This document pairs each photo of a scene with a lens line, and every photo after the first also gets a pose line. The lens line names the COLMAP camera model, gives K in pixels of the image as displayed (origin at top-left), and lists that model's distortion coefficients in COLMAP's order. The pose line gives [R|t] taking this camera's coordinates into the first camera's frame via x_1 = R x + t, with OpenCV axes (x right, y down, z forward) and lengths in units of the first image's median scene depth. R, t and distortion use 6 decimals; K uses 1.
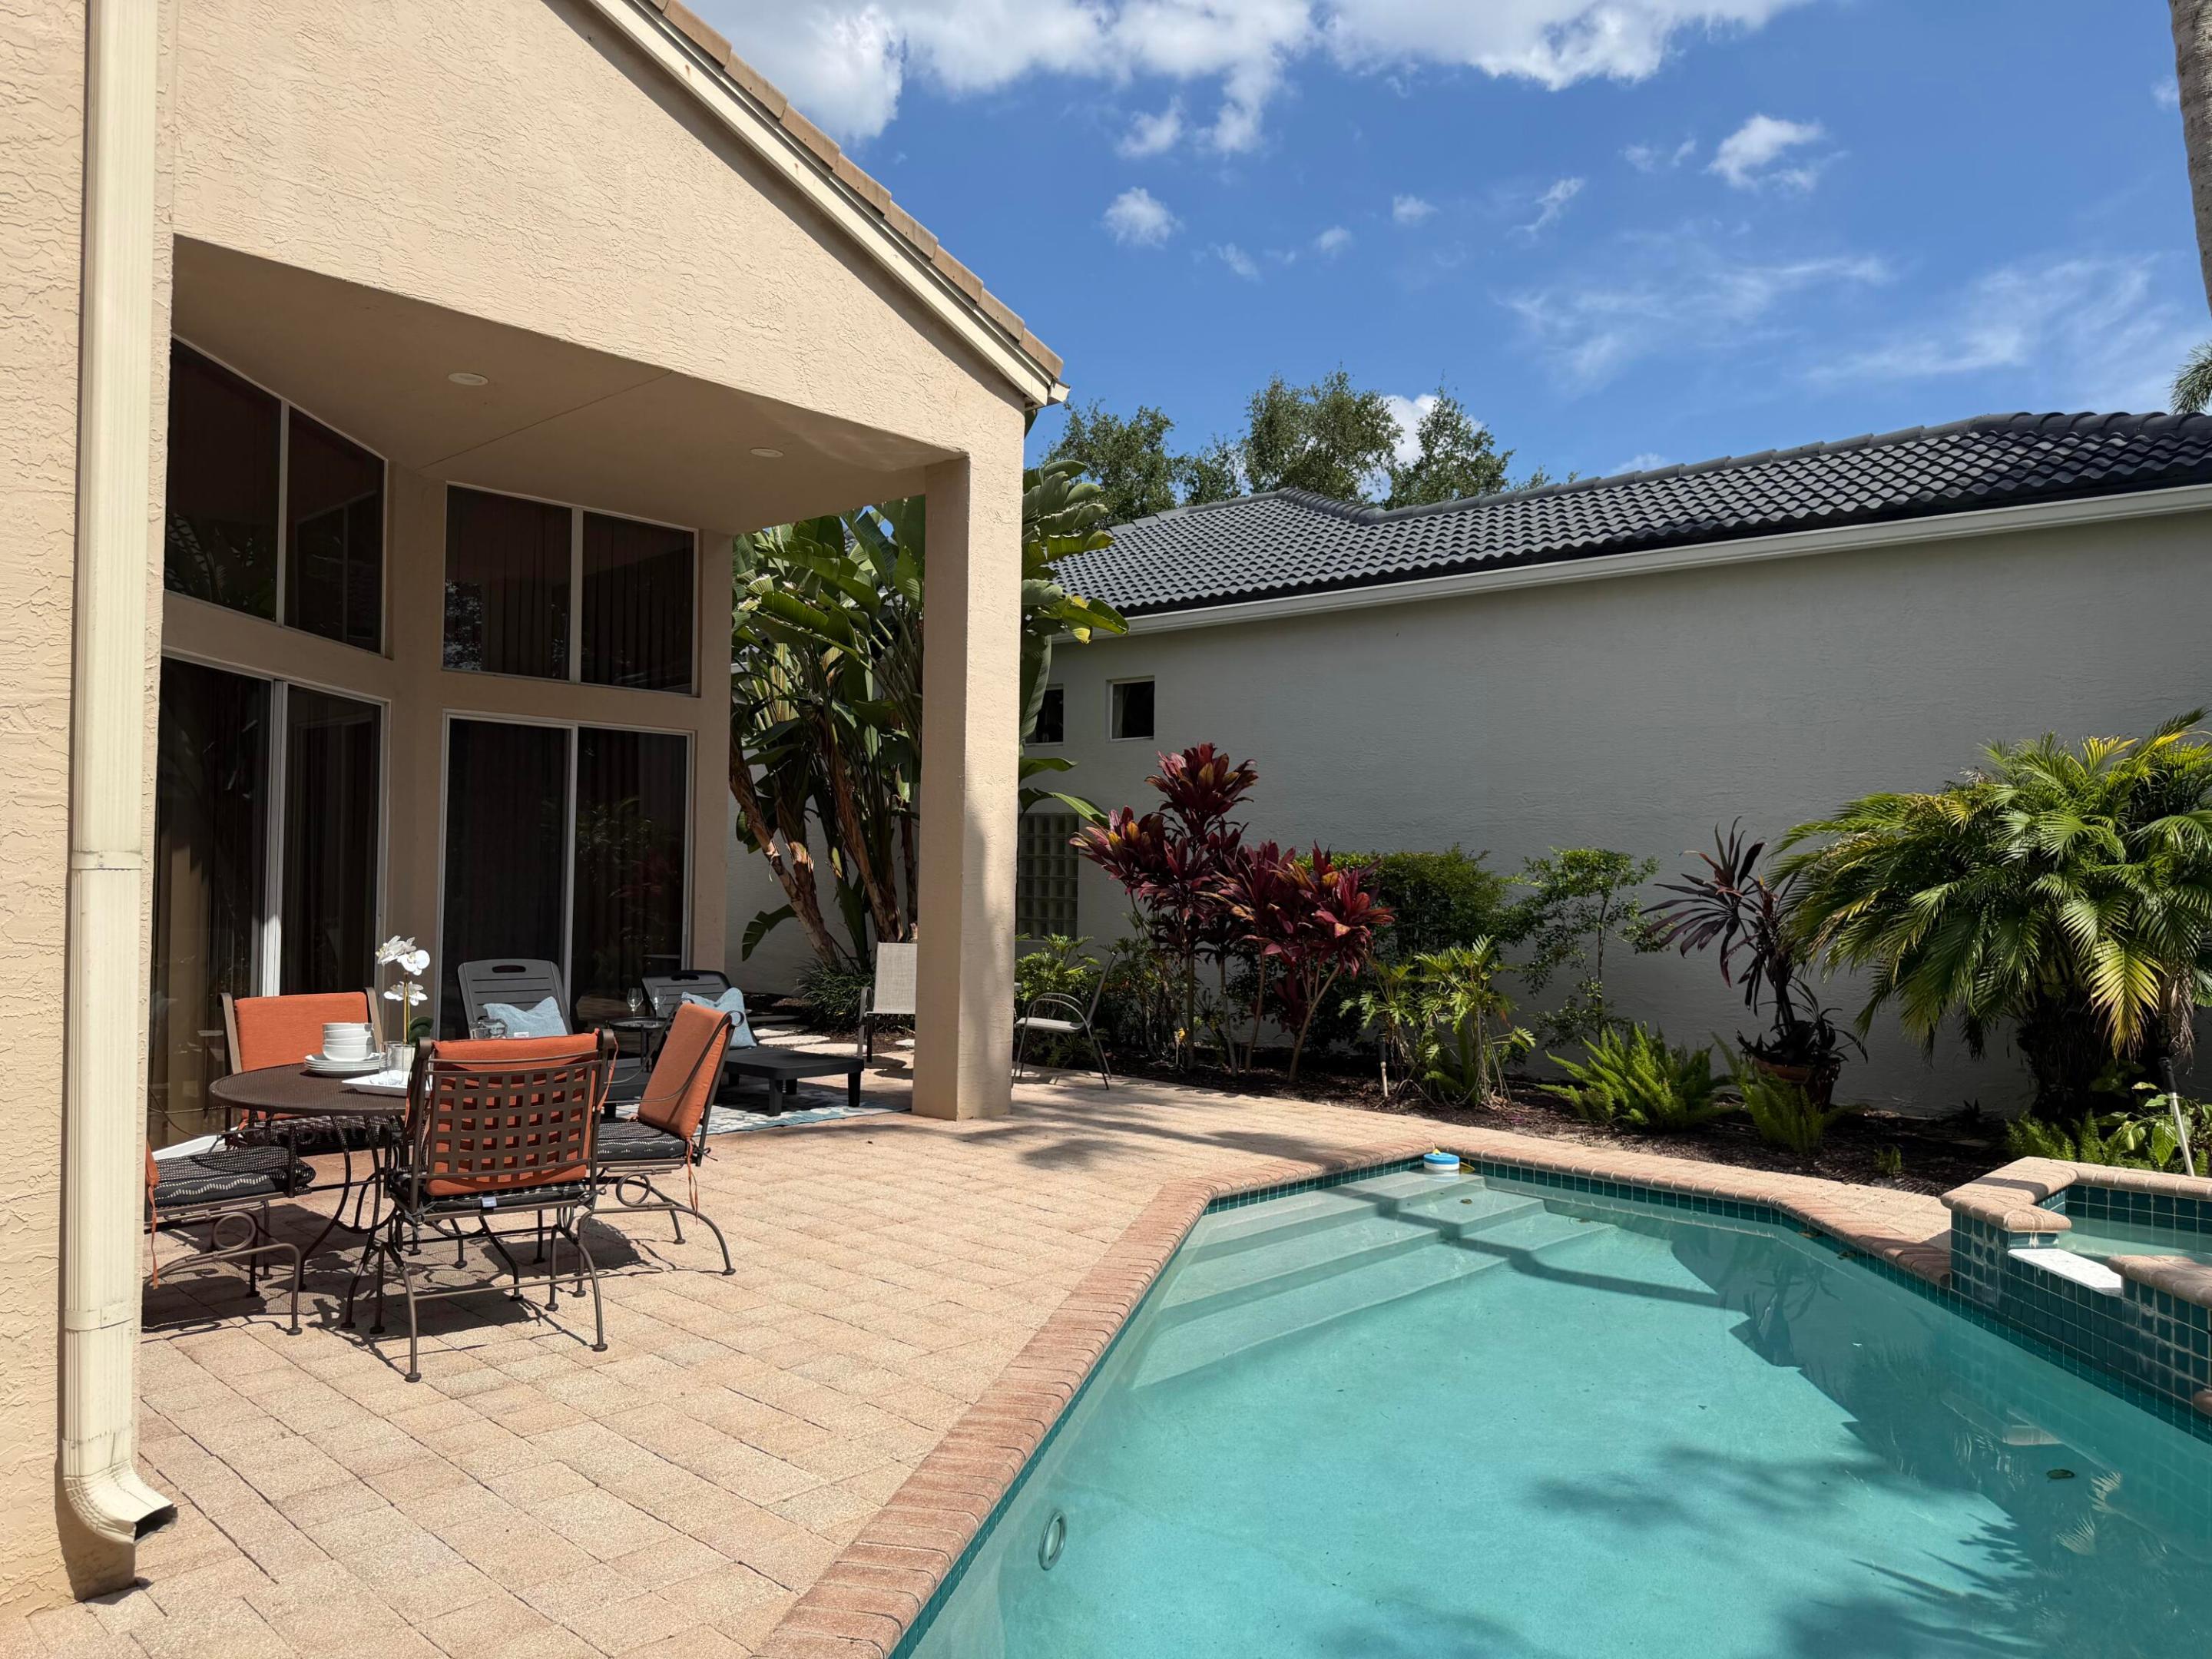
lens RADIAL K [[1560.9, 0, 1136.8], [0, 1560.9, 843.8], [0, 0, 1]] dist [0.054193, -0.090527]
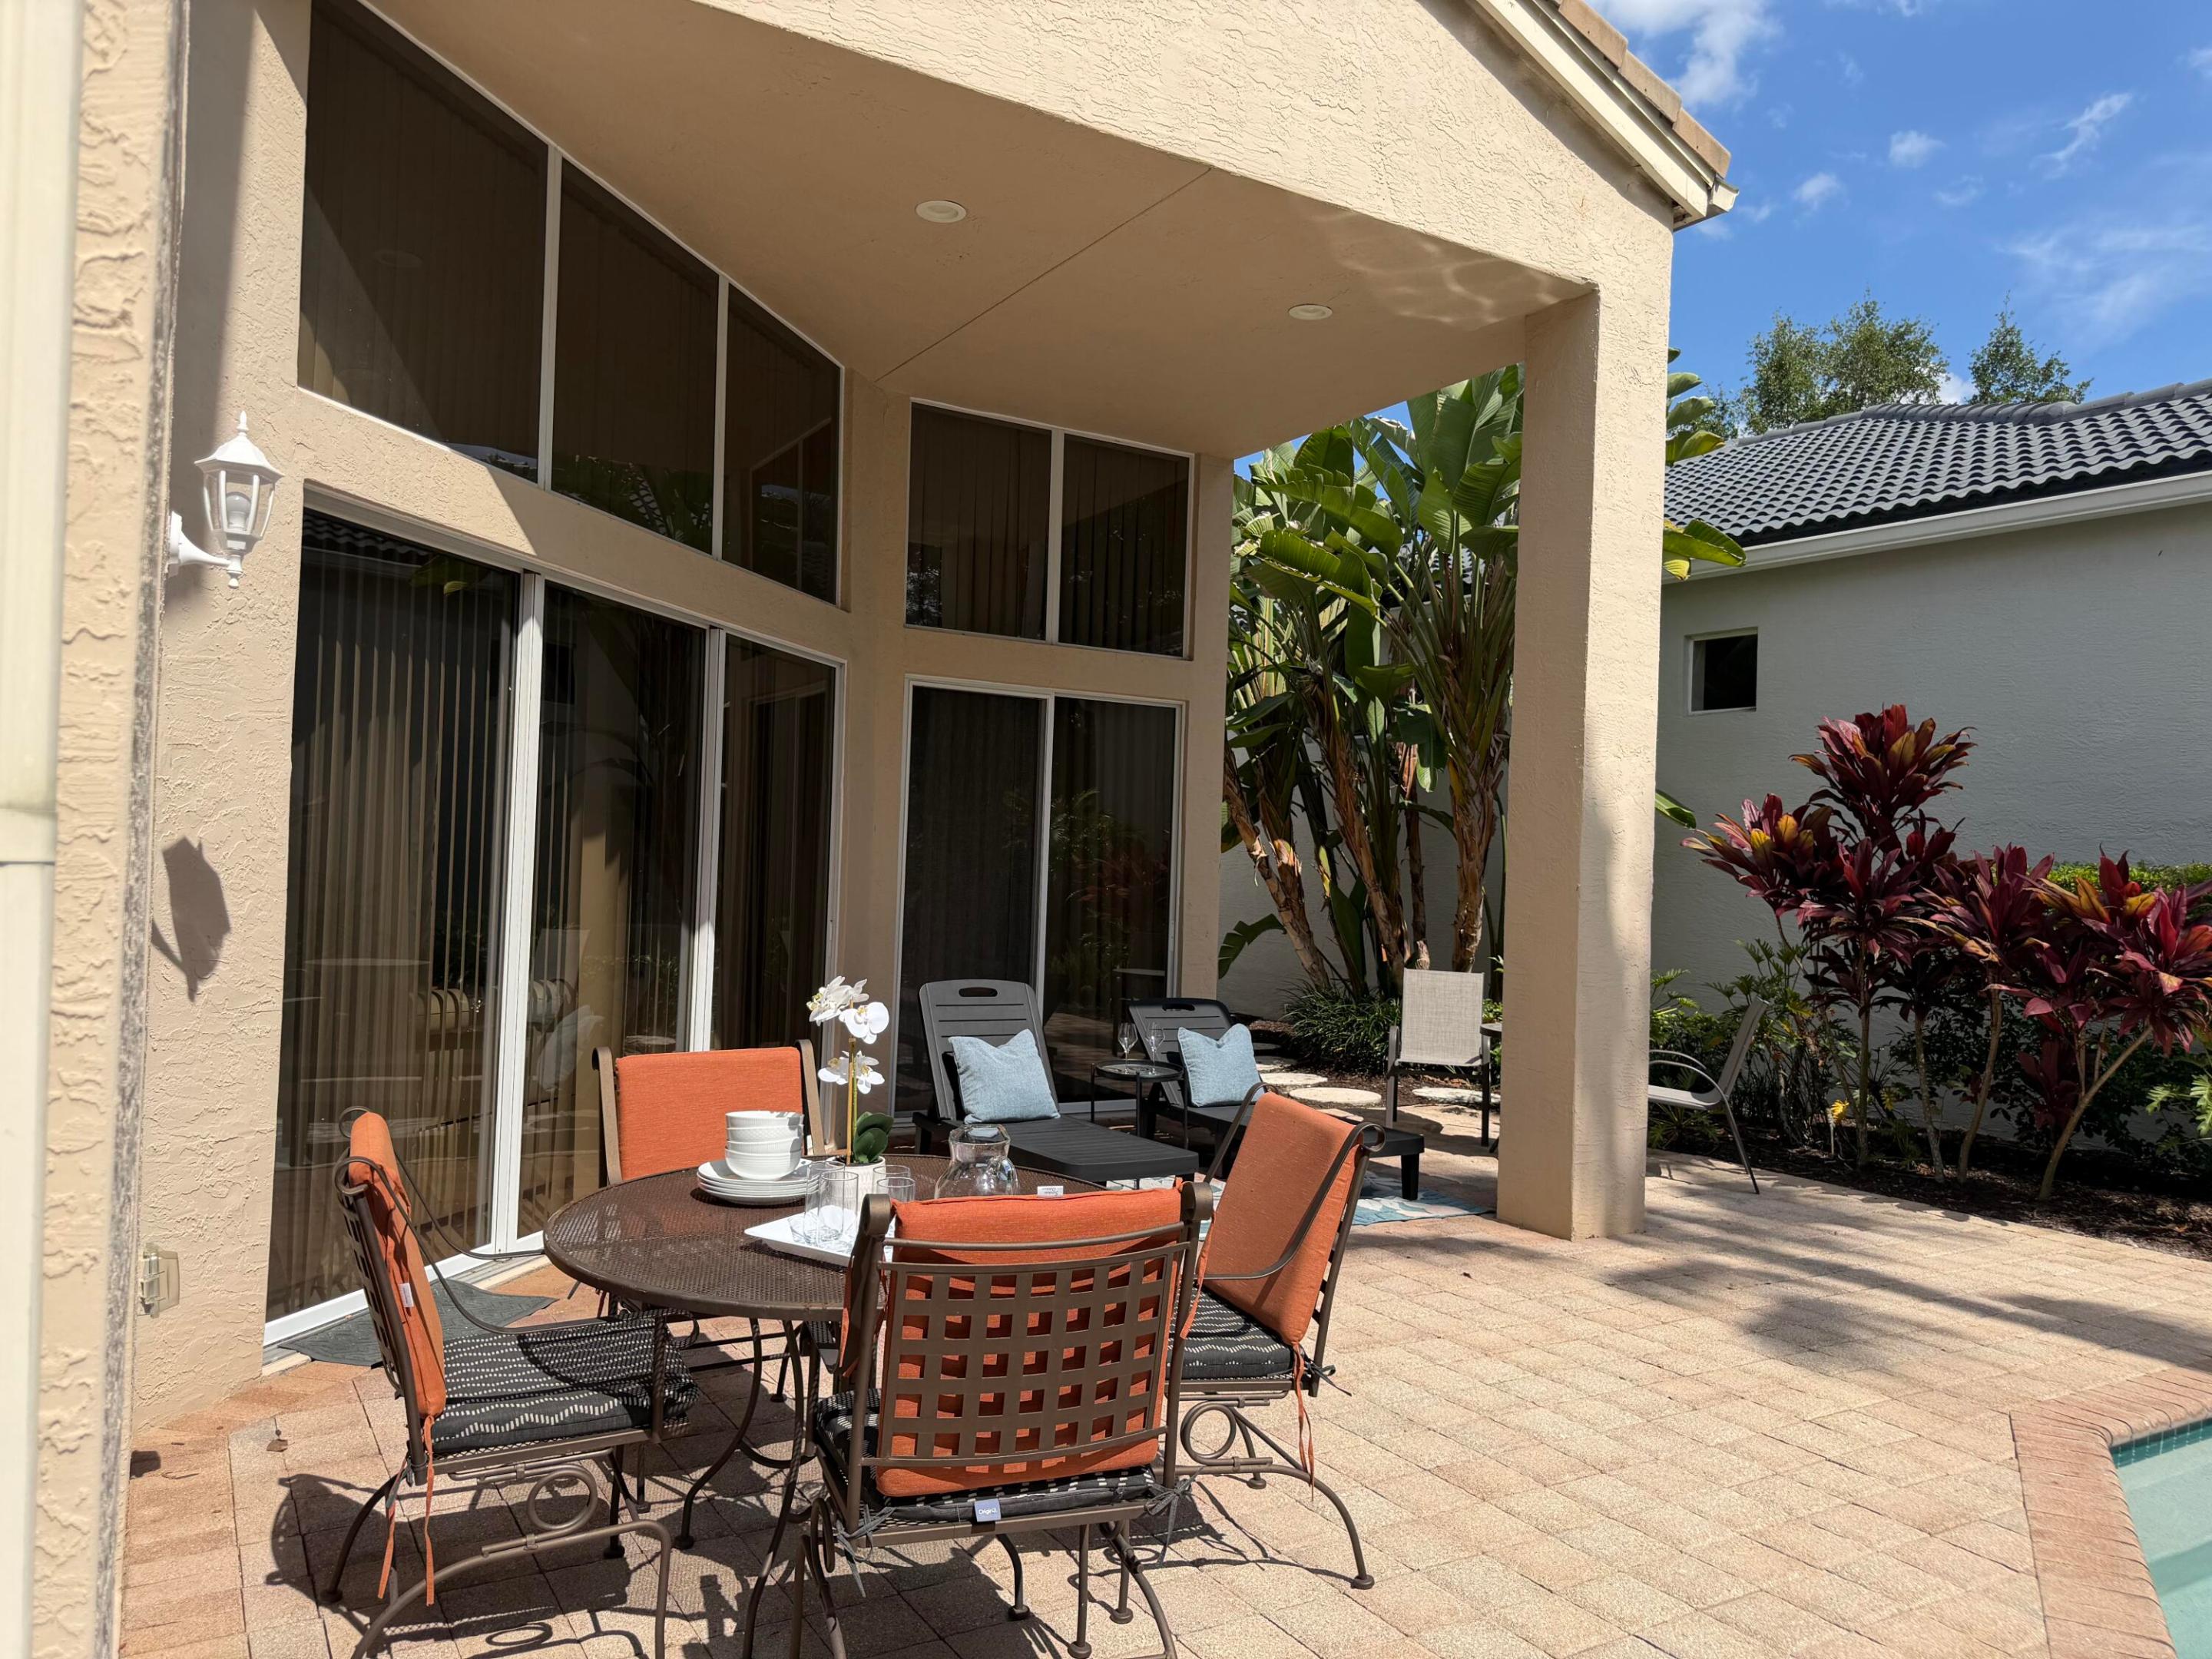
lens RADIAL K [[1560.9, 0, 1132.3], [0, 1560.9, 852.1], [0, 0, 1]] dist [0.054193, -0.090527]
pose [[0.964883, 0.014563, -0.262276, -0.113320], [-0.013749, 0.999893, 0.004939, 0.003345], [0.262320, -0.001159, 0.964980, 0.249092]]
